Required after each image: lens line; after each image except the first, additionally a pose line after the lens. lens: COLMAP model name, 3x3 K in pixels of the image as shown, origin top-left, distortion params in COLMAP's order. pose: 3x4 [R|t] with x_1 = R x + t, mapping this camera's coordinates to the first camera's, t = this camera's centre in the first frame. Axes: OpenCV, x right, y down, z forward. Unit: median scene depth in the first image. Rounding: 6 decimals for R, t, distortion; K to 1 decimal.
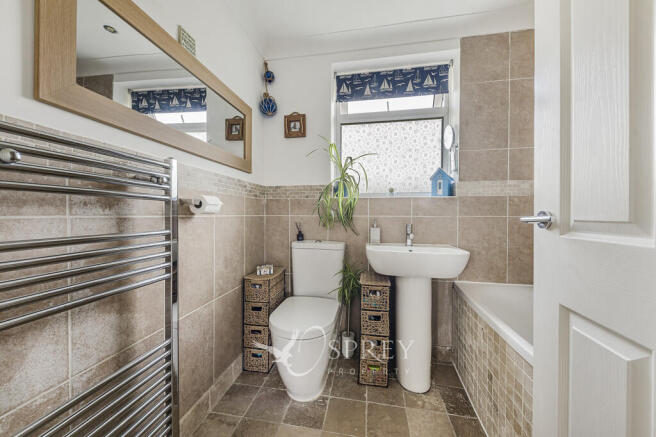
lens RADIAL K [[234.7, 0, 328.0], [0, 234.7, 218.5], [0, 0, 1]] dist [0.000360, 0.000015]
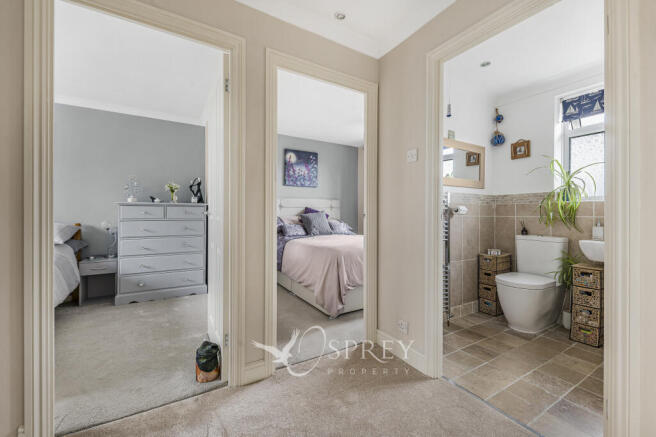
lens RADIAL K [[267.8, 0, 327.5], [0, 267.8, 214.0], [0, 0, 1]] dist [0.000848, -0.000186]
pose [[0.658359, -0.001397, -0.752703, 0.300089], [-0.014229, 0.999796, -0.014301, 0.014579], [0.752570, 0.020126, 0.658205, -0.878721]]
